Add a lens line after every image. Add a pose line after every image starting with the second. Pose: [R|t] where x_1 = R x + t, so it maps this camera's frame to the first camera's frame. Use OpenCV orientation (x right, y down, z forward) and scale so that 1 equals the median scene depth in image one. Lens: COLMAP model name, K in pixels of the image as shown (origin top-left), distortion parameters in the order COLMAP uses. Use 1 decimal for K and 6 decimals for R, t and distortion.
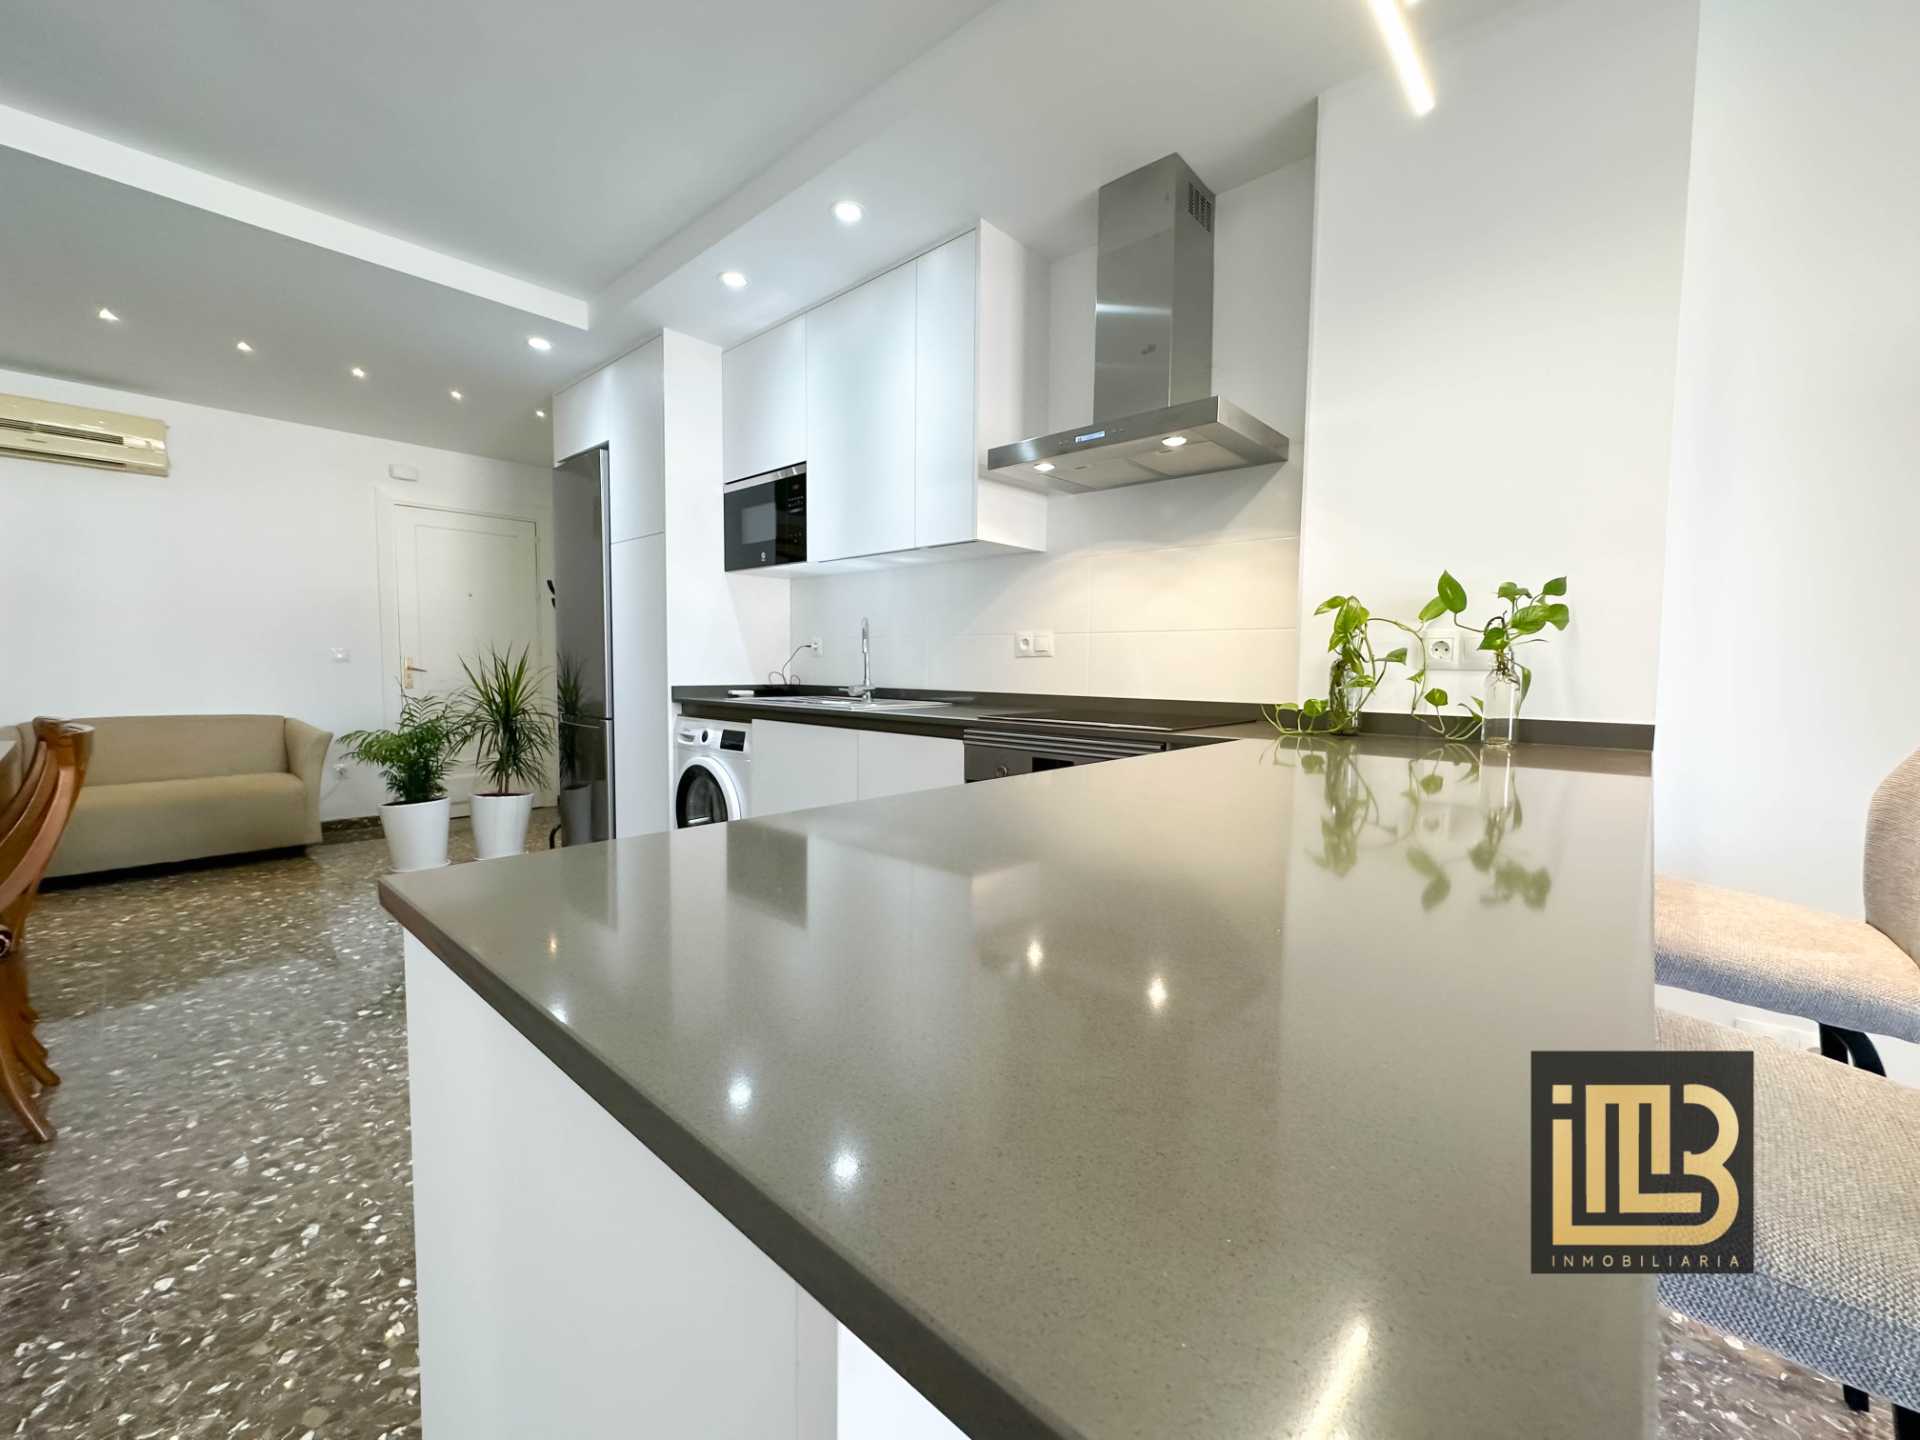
lens RADIAL K [[770.2, 0, 956.4], [0, 770.2, 718.4], [0, 0, 1]] dist [-0.003983, 0.001248]
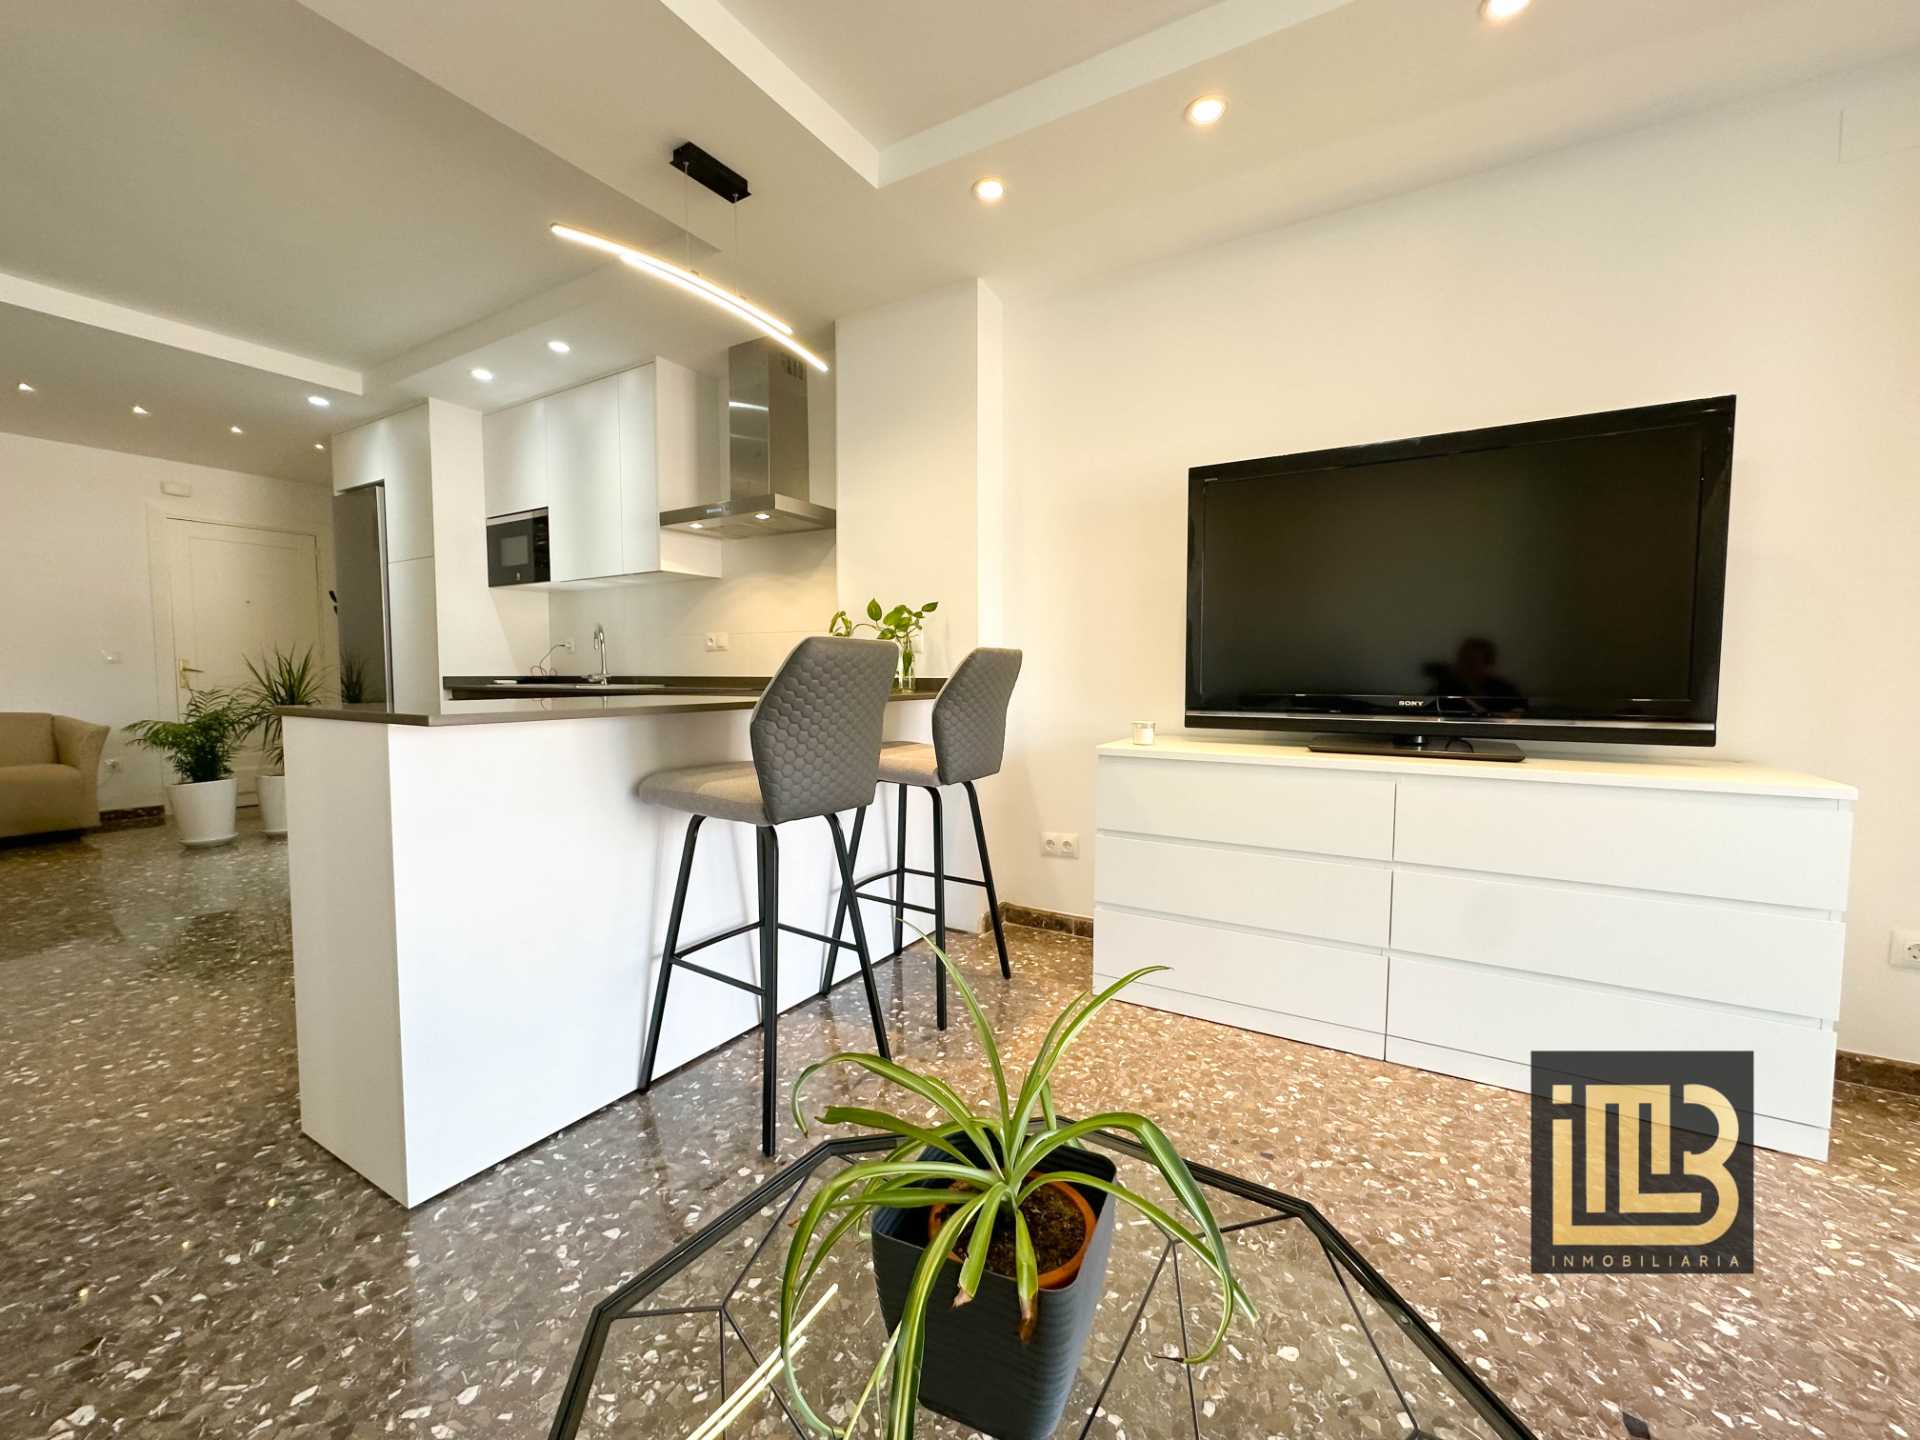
lens RADIAL K [[770.2, 0, 961.8], [0, 770.2, 717.1], [0, 0, 1]] dist [-0.003983, 0.001248]
pose [[0.980044, -0.022625, 0.197487, 0.220125], [0.024207, 0.999691, -0.005601, 0.053070], [-0.197300, 0.010269, 0.980289, -0.417142]]
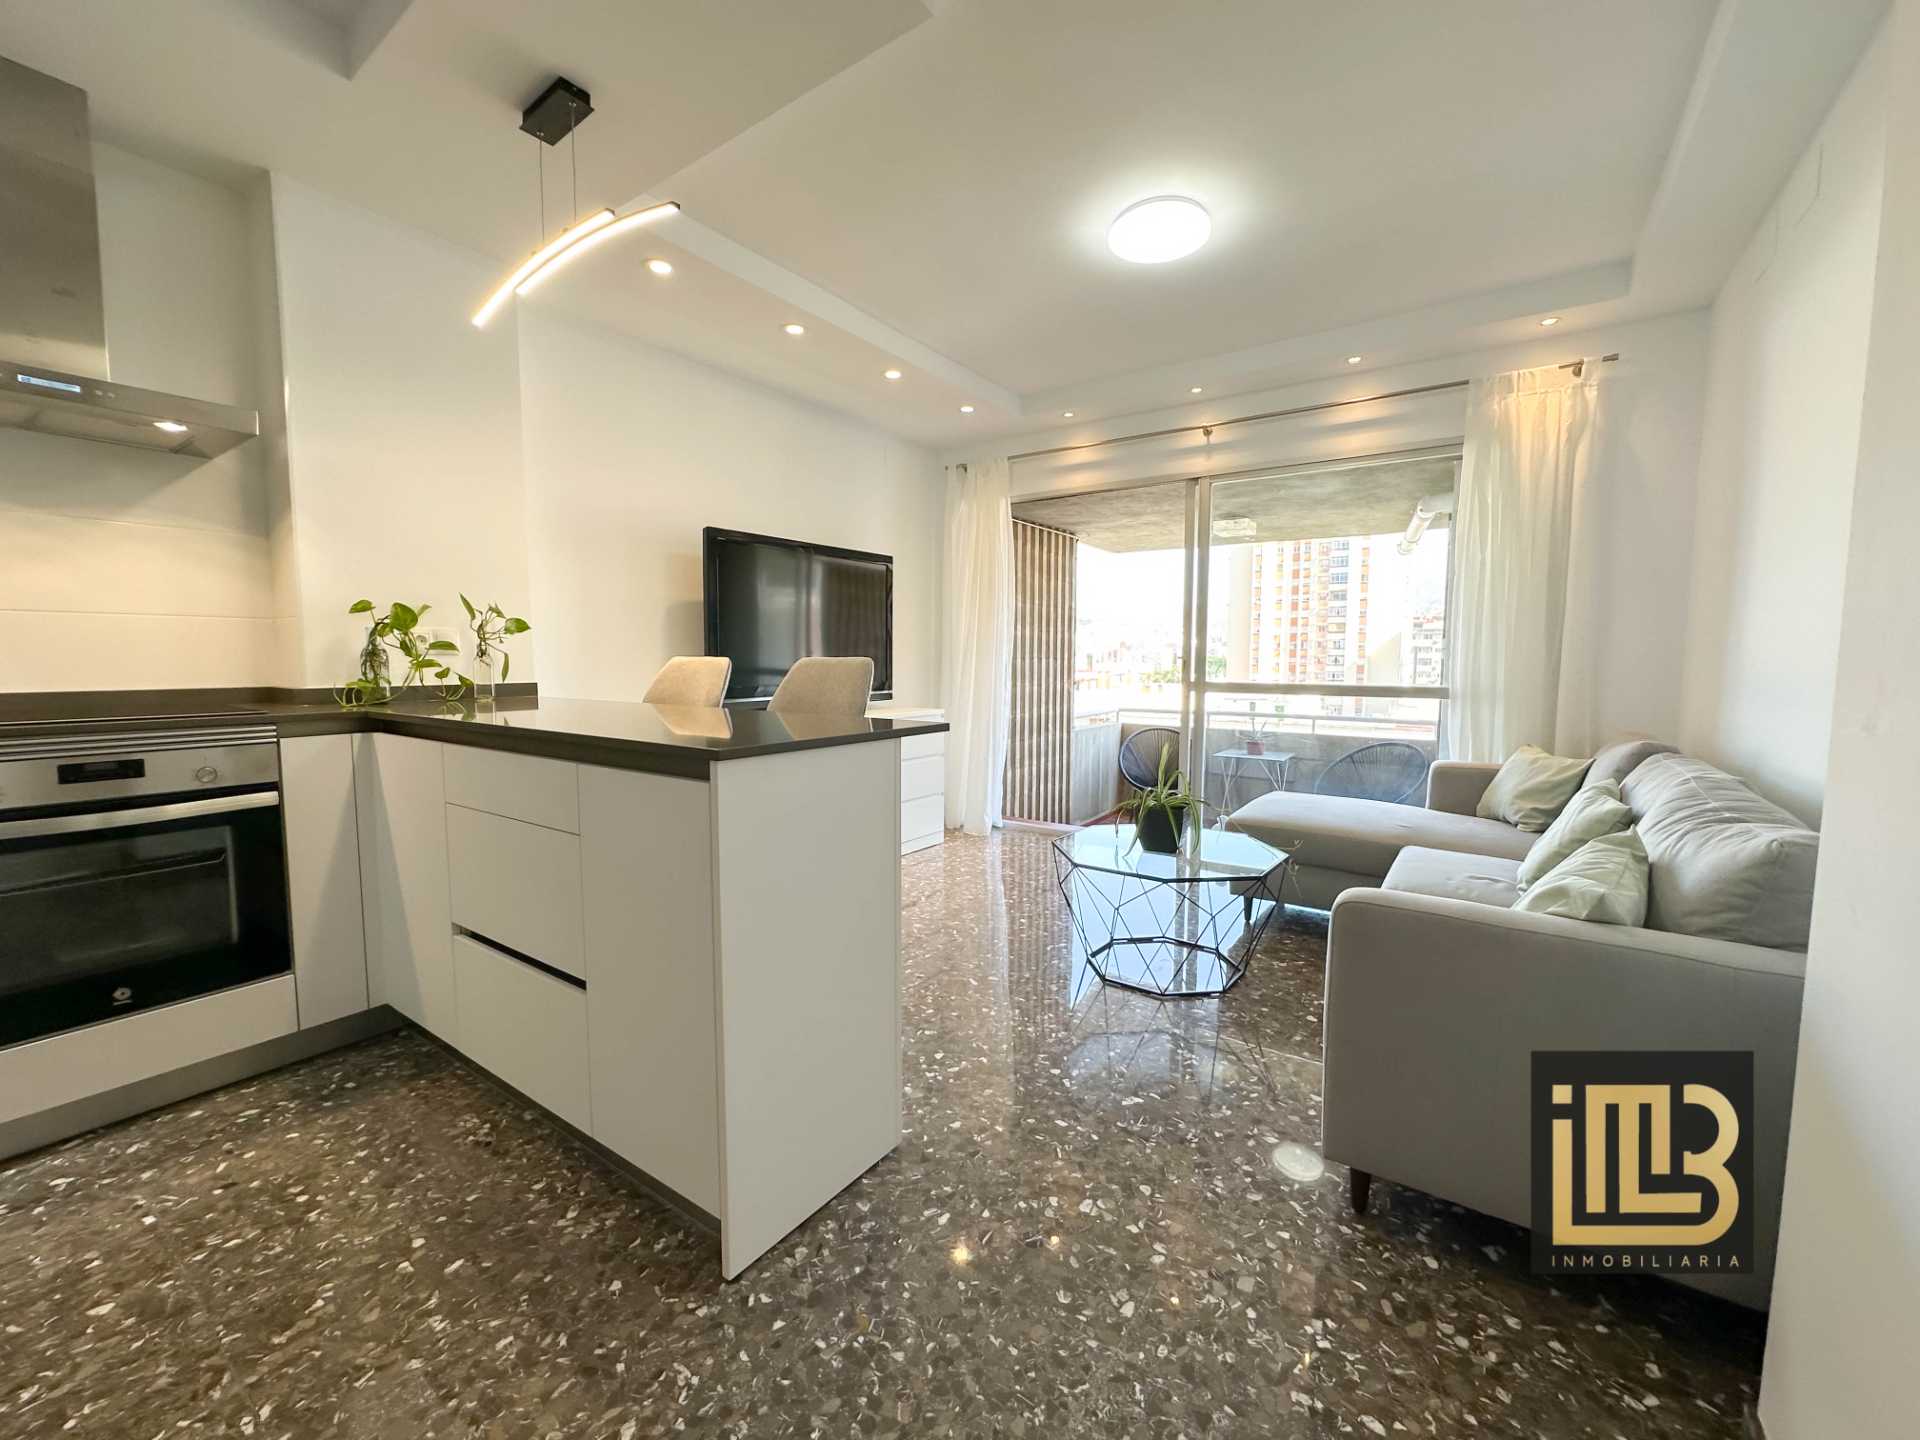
lens RADIAL K [[770.2, 0, 955.4], [0, 770.2, 716.9], [0, 0, 1]] dist [-0.003983, 0.001248]
pose [[-0.124004, -0.090442, 0.988151, -0.511663], [0.061804, 0.993200, 0.098660, -0.014163], [-0.990355, 0.073306, -0.117571, 0.085993]]
